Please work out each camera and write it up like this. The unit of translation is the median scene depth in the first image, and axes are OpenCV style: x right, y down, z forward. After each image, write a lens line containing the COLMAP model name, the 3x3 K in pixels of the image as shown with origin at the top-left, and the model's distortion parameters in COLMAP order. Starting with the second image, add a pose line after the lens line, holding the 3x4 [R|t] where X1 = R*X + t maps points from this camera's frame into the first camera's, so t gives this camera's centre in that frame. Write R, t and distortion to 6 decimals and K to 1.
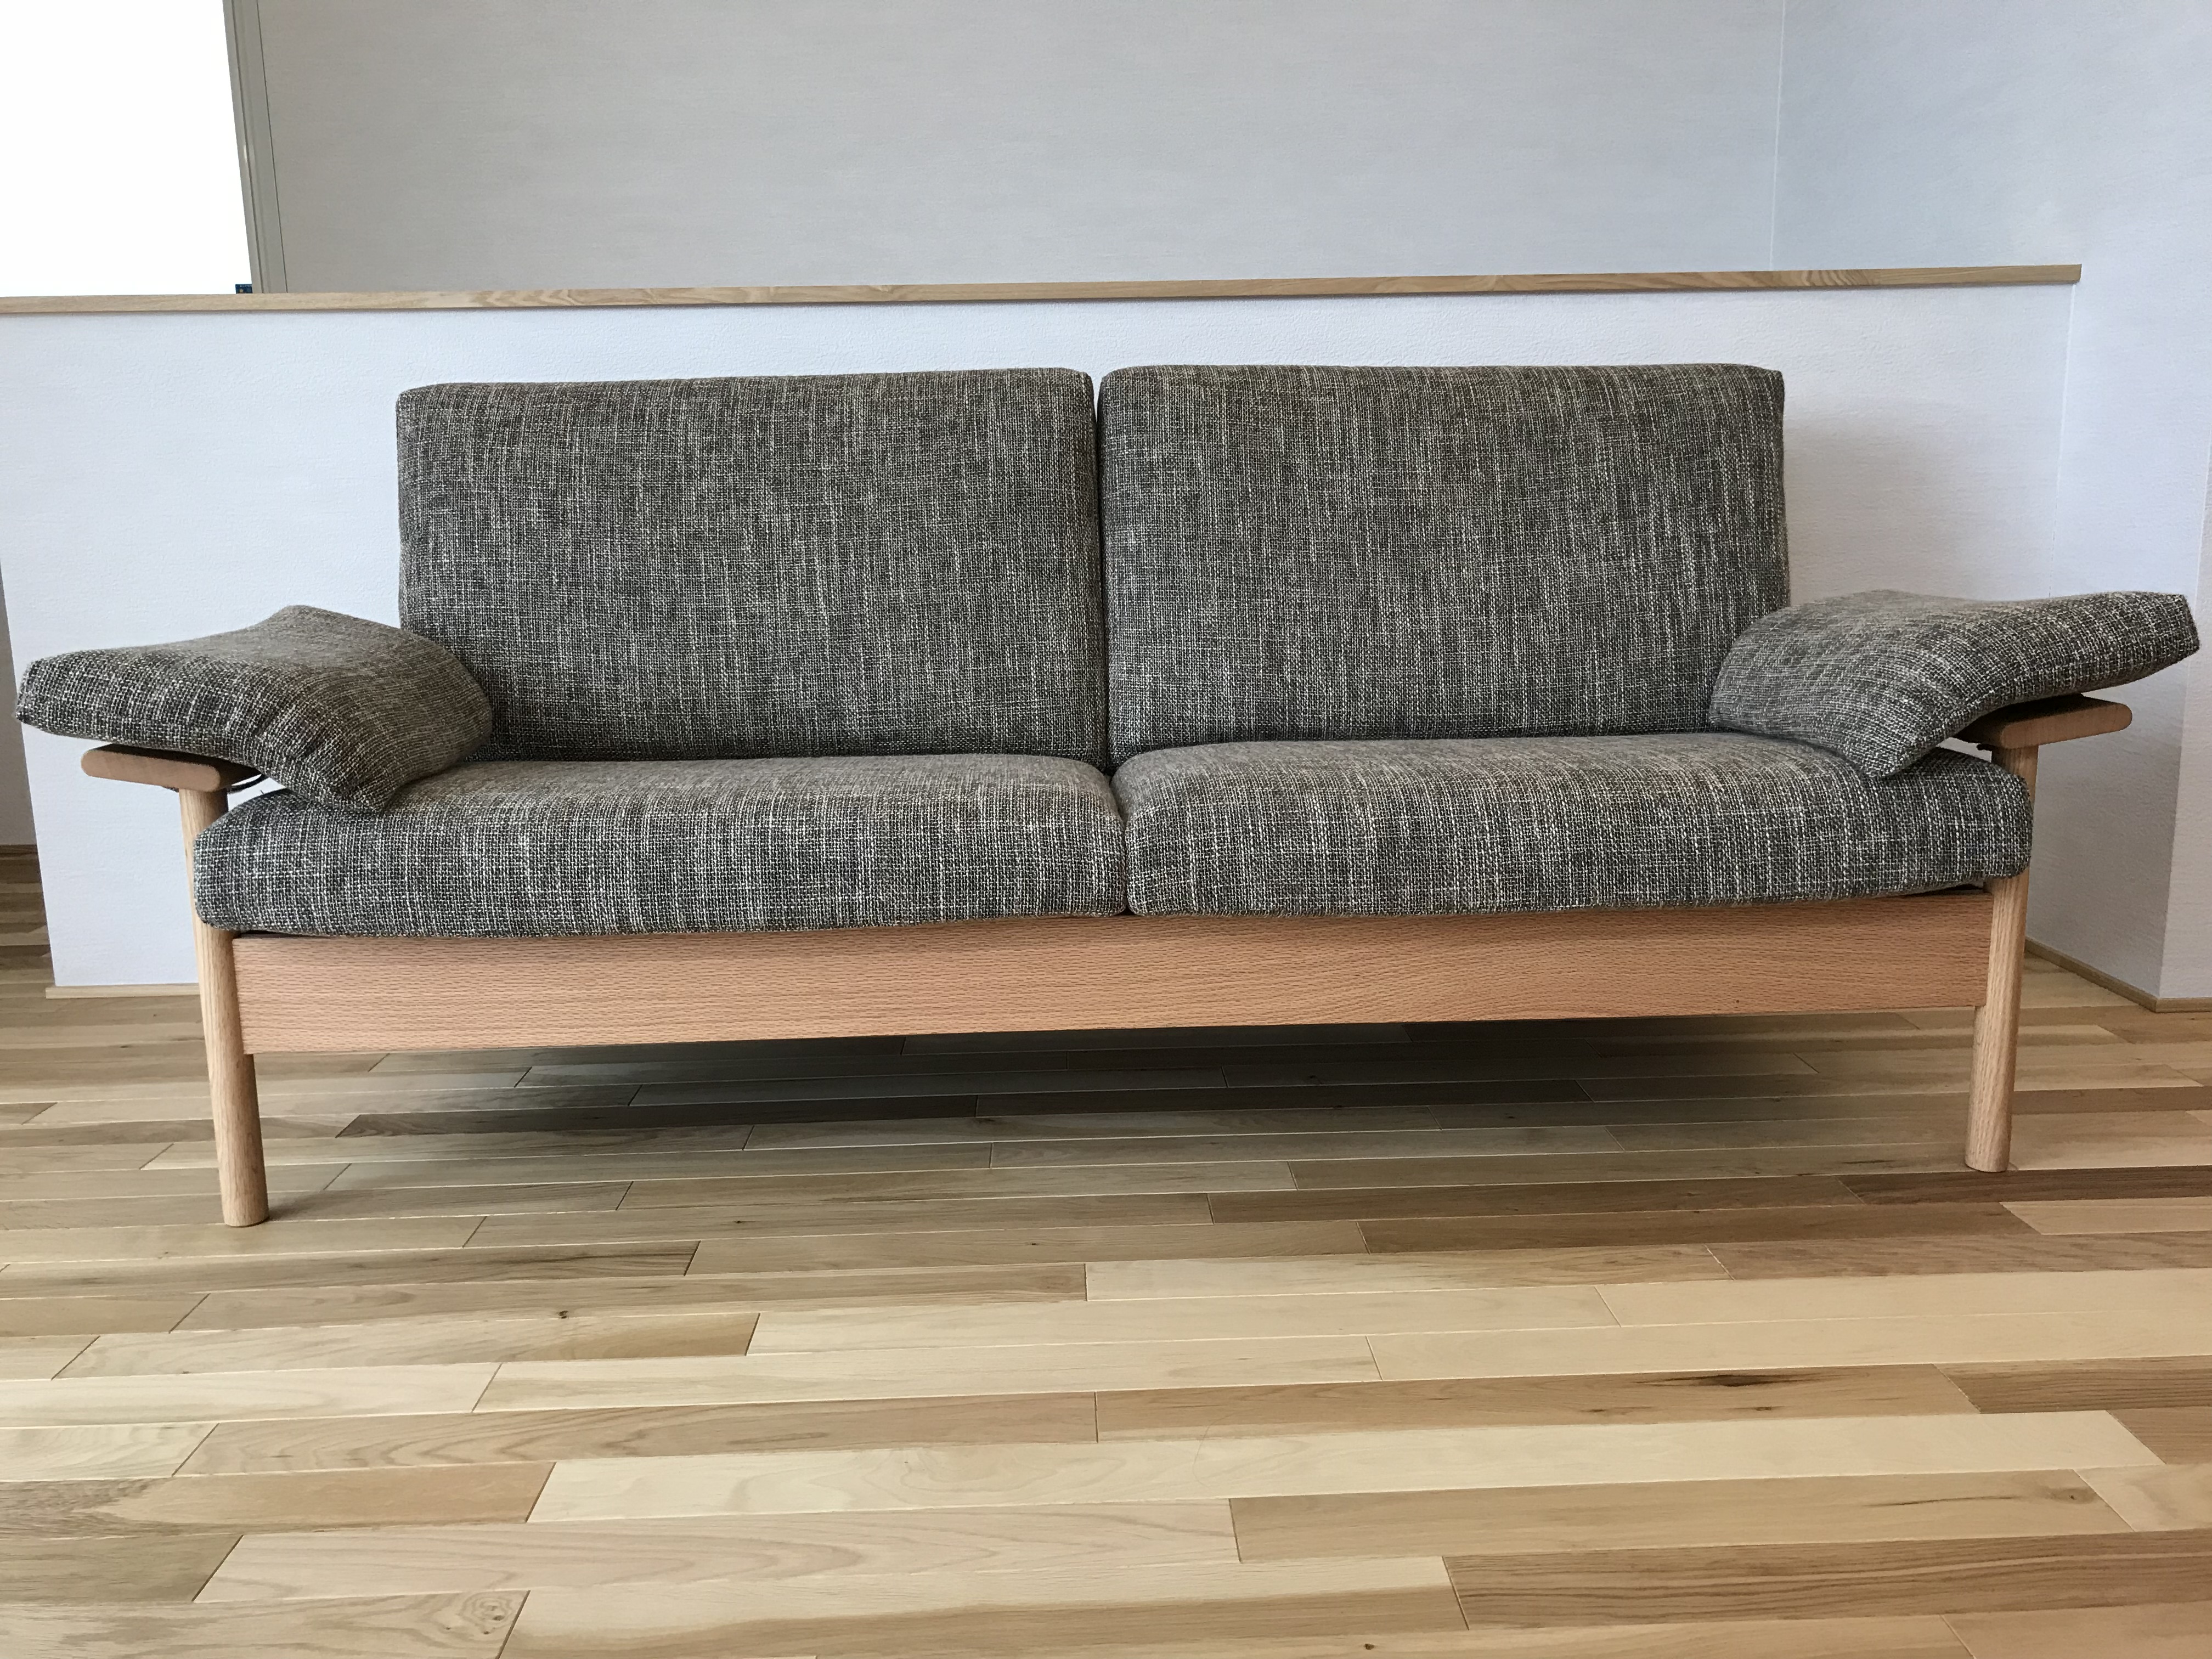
lens RADIAL K [[1789.9, 0, 975.0], [0, 1789.9, 831.4], [0, 0, 1]] dist [0.082985, -0.136312]
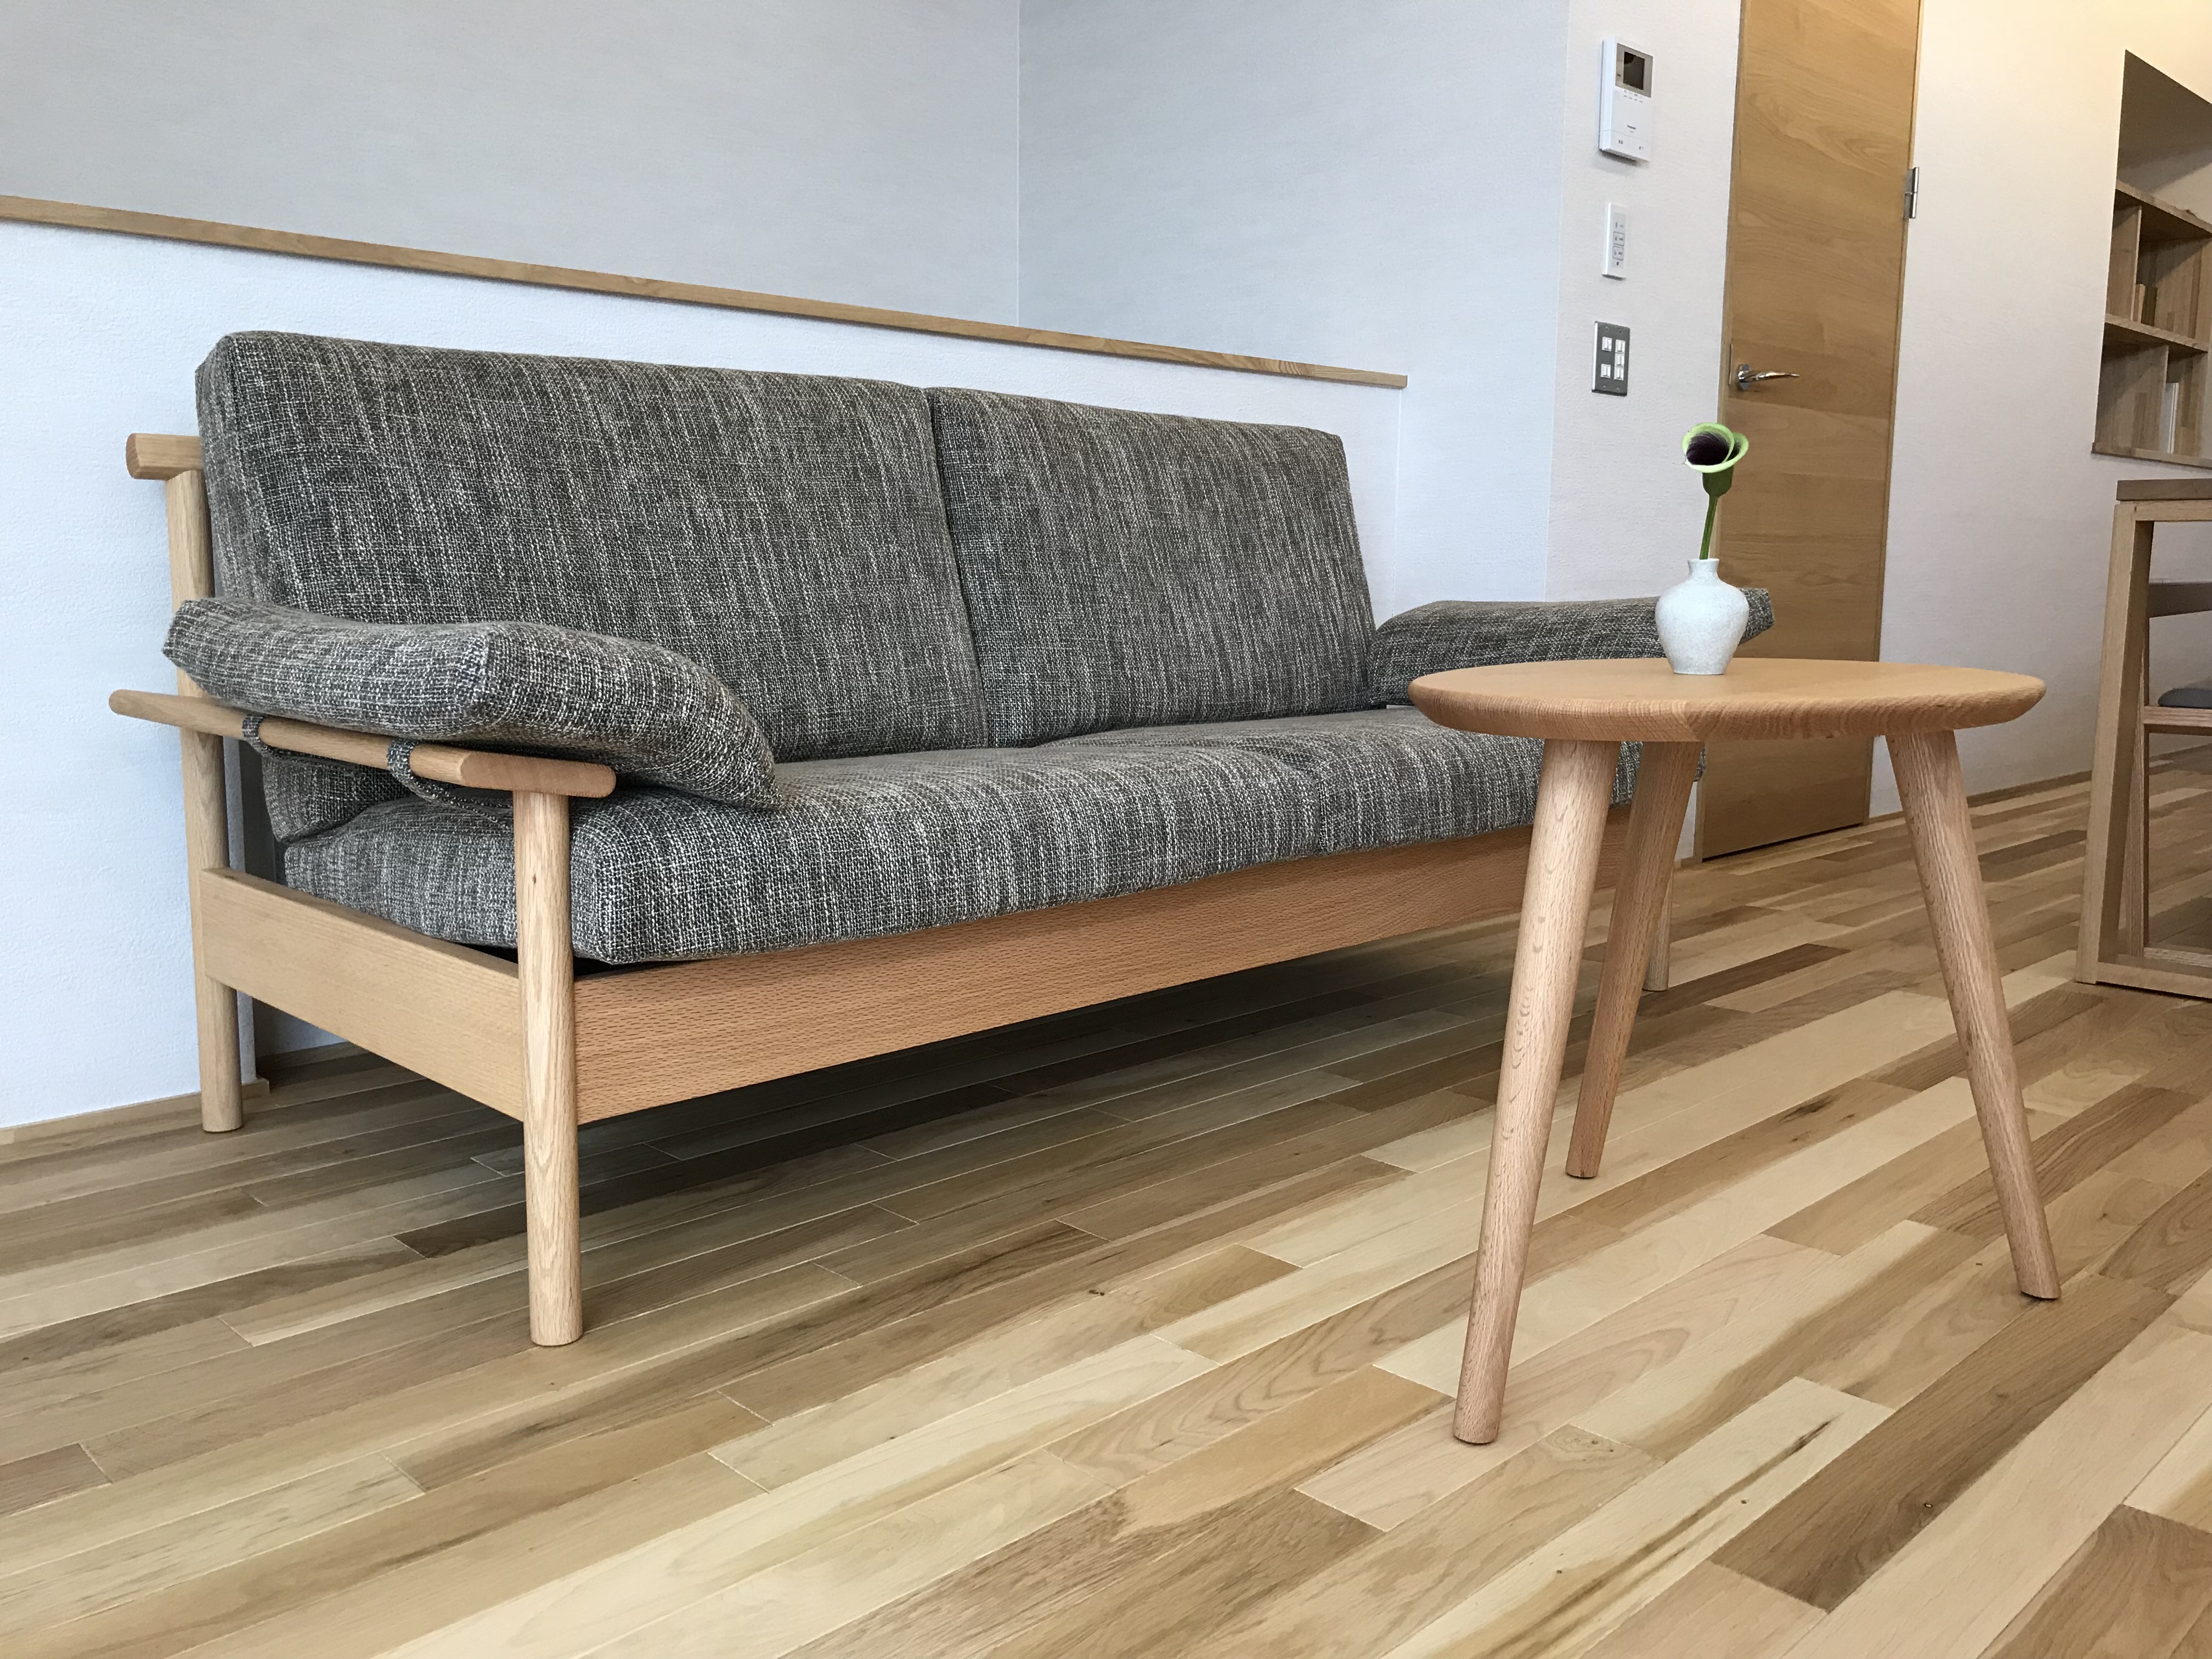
lens RADIAL K [[1821.9, 0, 1106.0], [0, 1821.9, 829.5], [0, 0, 1]] dist [0.074190, -0.164283]
pose [[0.730126, -0.075580, 0.679120, -0.624993], [0.107715, 0.994168, -0.005163, 0.016582], [-0.674769, 0.076921, 0.734009, 0.176432]]
